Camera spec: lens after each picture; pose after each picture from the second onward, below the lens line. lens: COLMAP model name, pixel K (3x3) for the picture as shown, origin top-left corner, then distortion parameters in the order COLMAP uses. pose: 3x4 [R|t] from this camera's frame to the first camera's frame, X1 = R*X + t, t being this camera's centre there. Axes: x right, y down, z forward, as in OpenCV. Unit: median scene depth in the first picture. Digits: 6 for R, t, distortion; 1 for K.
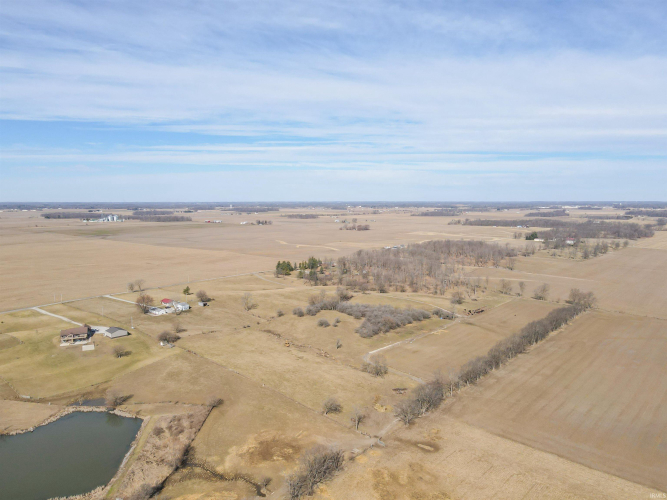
lens RADIAL K [[488.3, 0, 328.1], [0, 488.3, 220.6], [0, 0, 1]] dist [0.022883, -0.003202]
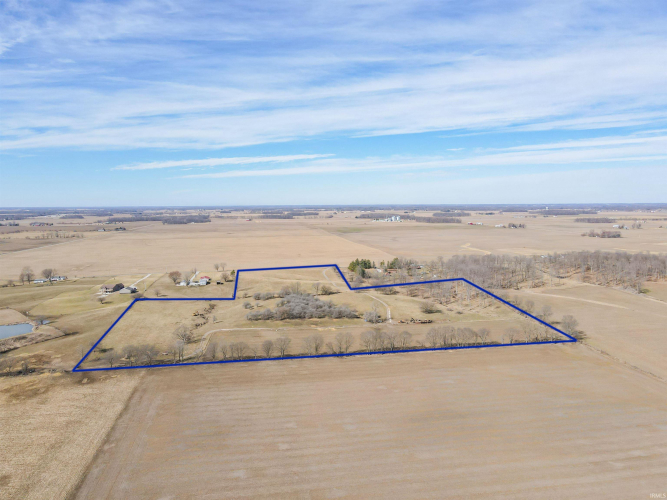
lens RADIAL K [[488.3, 0, 329.8], [0, 488.3, 247.3], [0, 0, 1]] dist [0.022883, -0.003202]
pose [[0.770598, 0.054461, -0.634990, 0.191550], [-0.022887, 0.998064, 0.057826, -0.000978], [0.636910, -0.030028, 0.770353, 0.046561]]
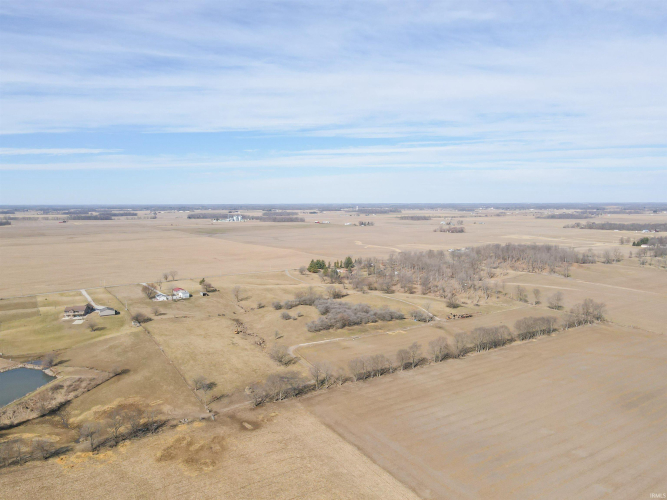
lens RADIAL K [[488.3, 0, 329.2], [0, 488.3, 228.8], [0, 0, 1]] dist [0.022883, -0.003202]
pose [[0.959415, 0.013165, -0.281691, 0.081889], [-0.009372, 0.999846, 0.014809, 0.000358], [0.281843, -0.011568, 0.959391, 0.000488]]
